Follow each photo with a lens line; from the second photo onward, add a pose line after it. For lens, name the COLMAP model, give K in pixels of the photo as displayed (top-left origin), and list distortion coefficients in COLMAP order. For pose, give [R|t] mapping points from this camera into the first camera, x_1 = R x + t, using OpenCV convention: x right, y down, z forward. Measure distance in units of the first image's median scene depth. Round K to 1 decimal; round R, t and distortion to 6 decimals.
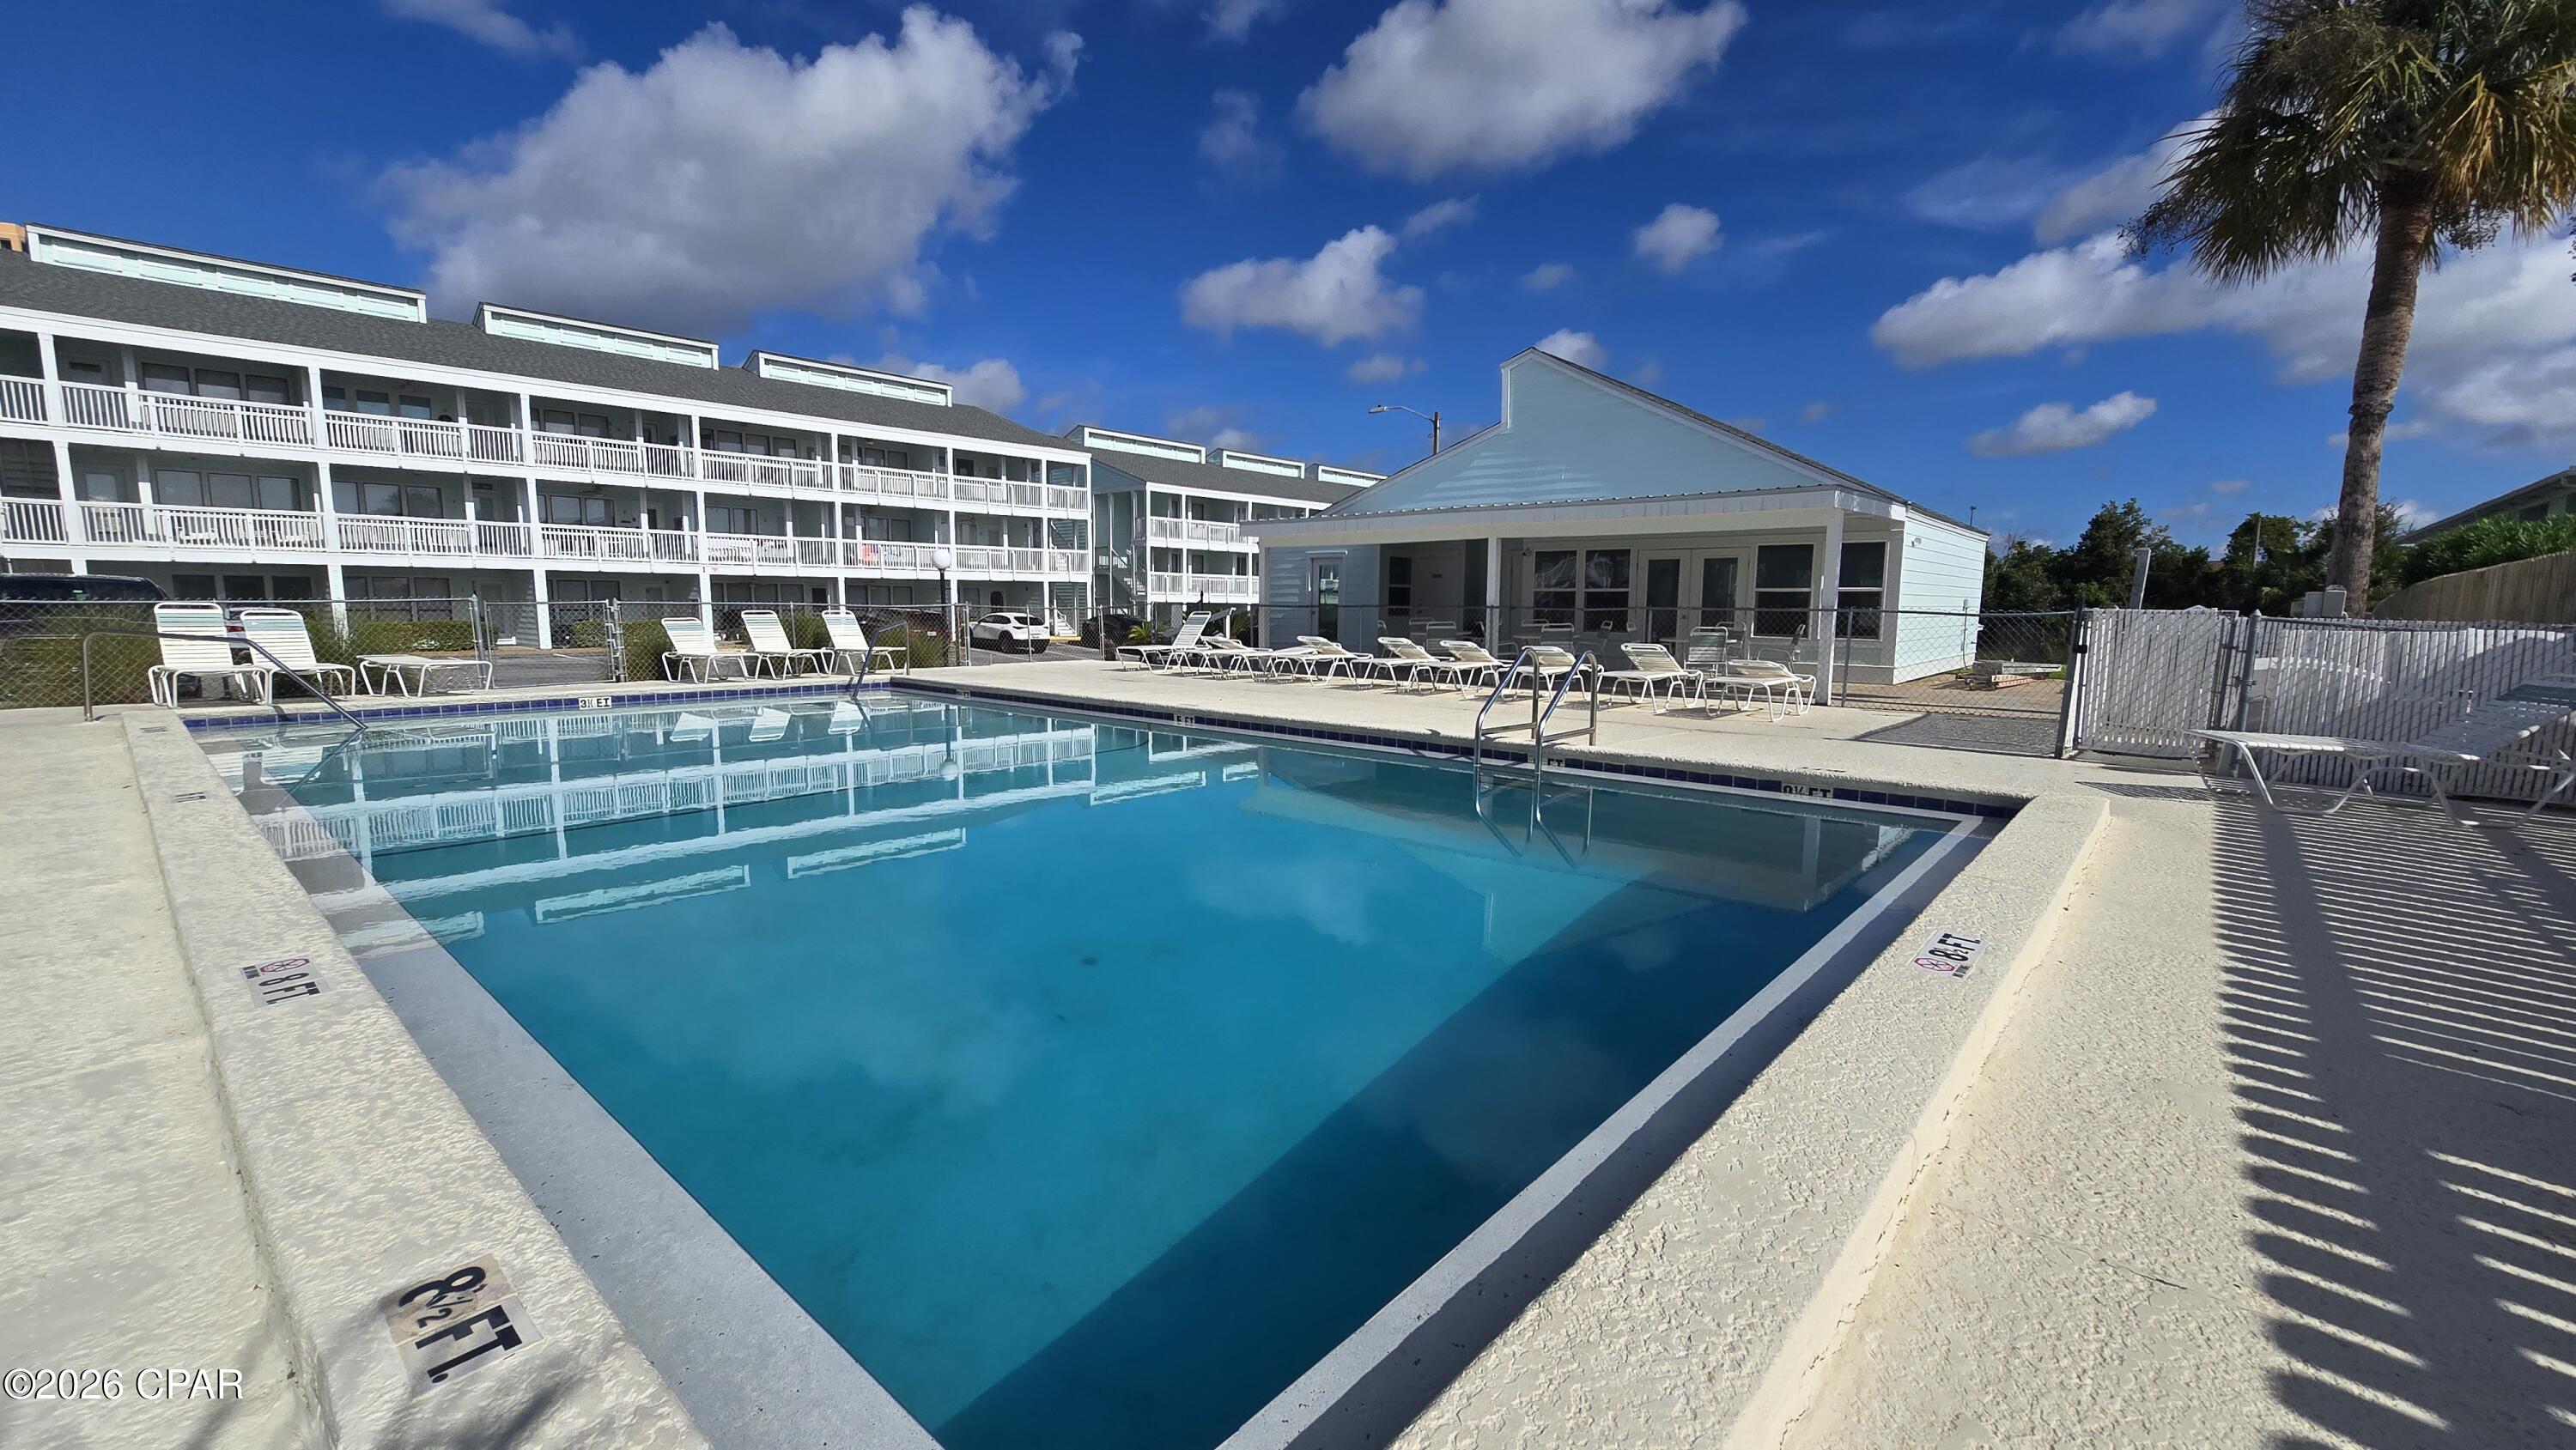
lens RADIAL K [[1045.5, 0, 1287.6], [0, 1045.5, 711.3], [0, 0, 1]] dist [0.008617, -0.000222]
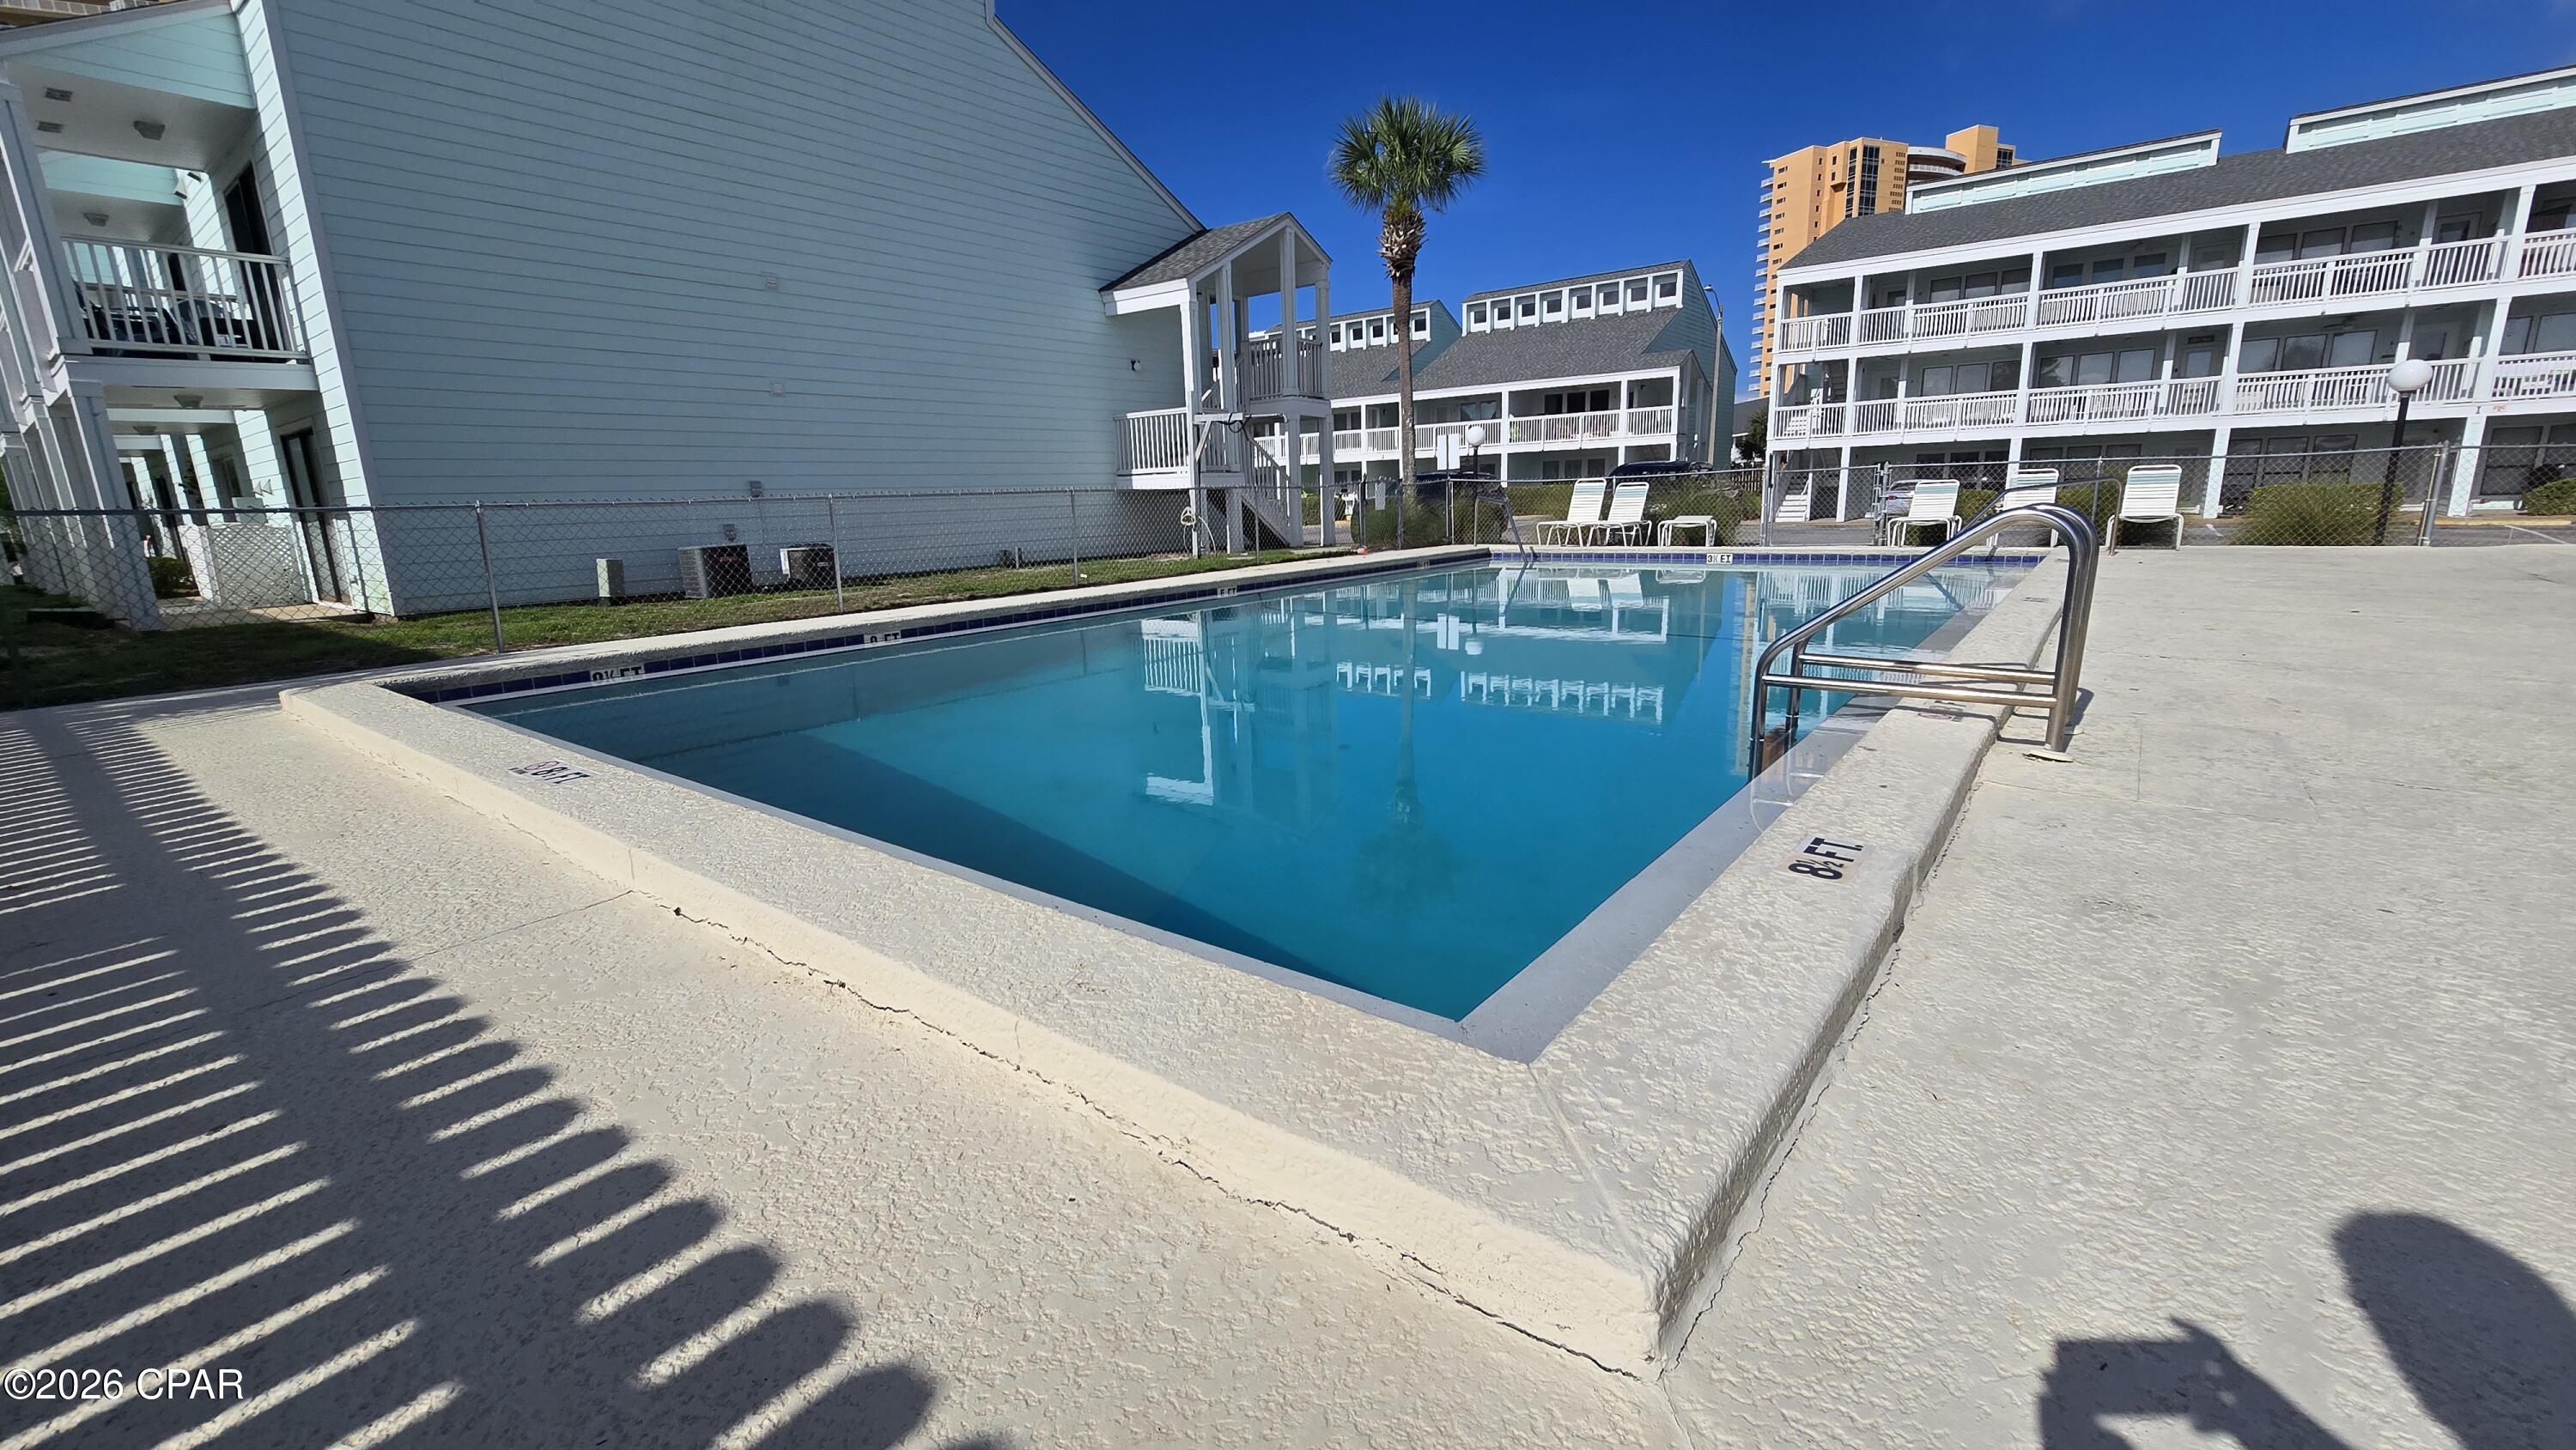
lens RADIAL K [[1045.5, 0, 1287.6], [0, 1045.5, 711.3], [0, 0, 1]] dist [0.008617, -0.000222]
pose [[0.055443, 0.199662, -0.978295, 0.128218], [-0.076019, 0.977802, 0.195254, -0.010787], [0.995564, 0.063544, 0.069391, 0.123899]]
